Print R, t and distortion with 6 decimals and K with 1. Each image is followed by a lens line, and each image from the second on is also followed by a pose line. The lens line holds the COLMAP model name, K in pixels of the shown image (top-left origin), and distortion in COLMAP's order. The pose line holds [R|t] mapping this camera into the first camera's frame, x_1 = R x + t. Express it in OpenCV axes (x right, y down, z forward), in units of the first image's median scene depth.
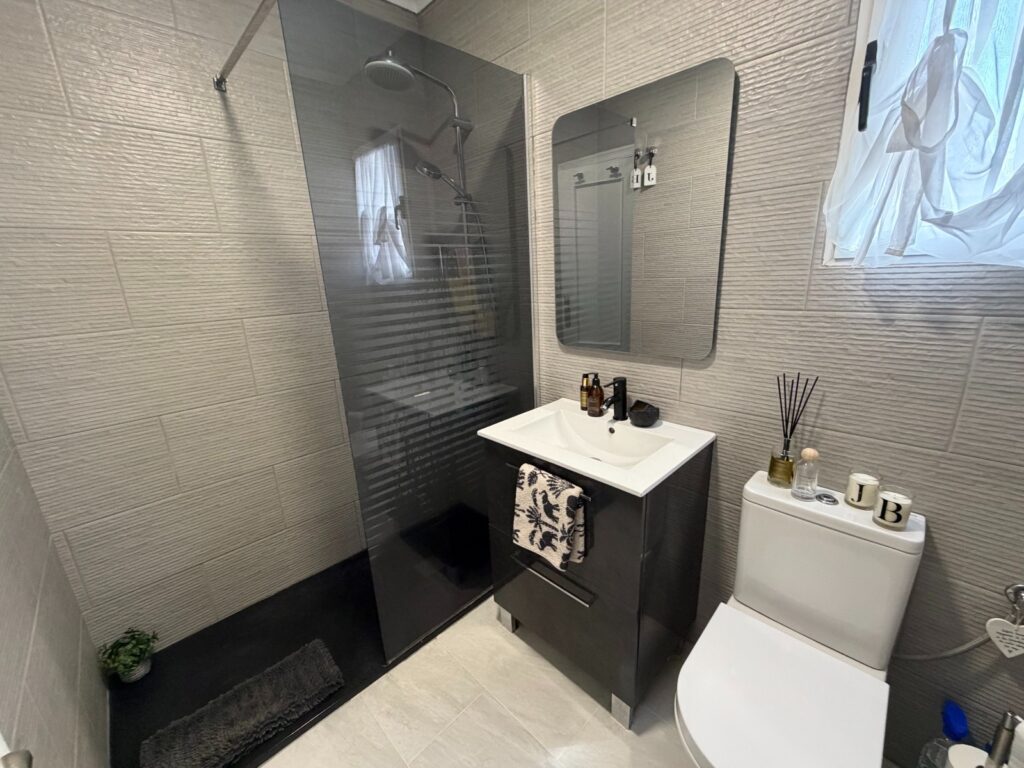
lens RADIAL K [[411.5, 0, 509.6], [0, 411.5, 386.2], [0, 0, 1]] dist [0.003854, -0.000144]
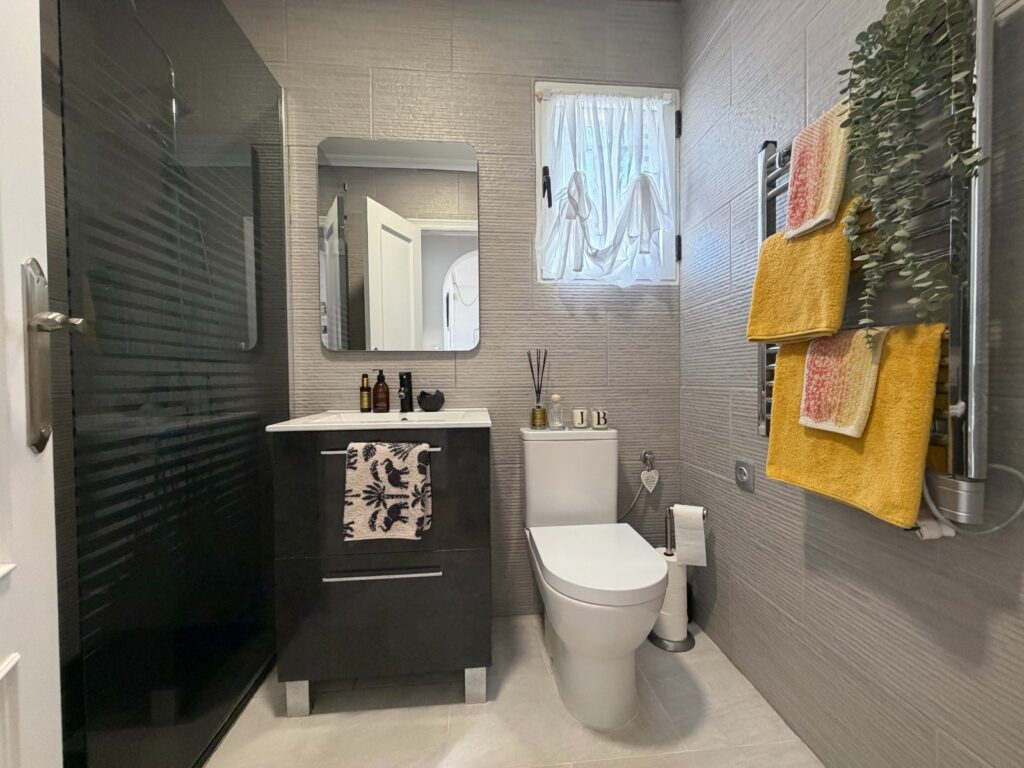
lens RADIAL K [[411.5, 0, 509.2], [0, 411.5, 384.5], [0, 0, 1]] dist [0.003854, -0.000144]
pose [[0.639201, 0.022400, 0.768713, -0.456566], [0.190118, 0.963947, -0.186175, 0.313430], [-0.745169, 0.265149, 0.611897, 0.171399]]
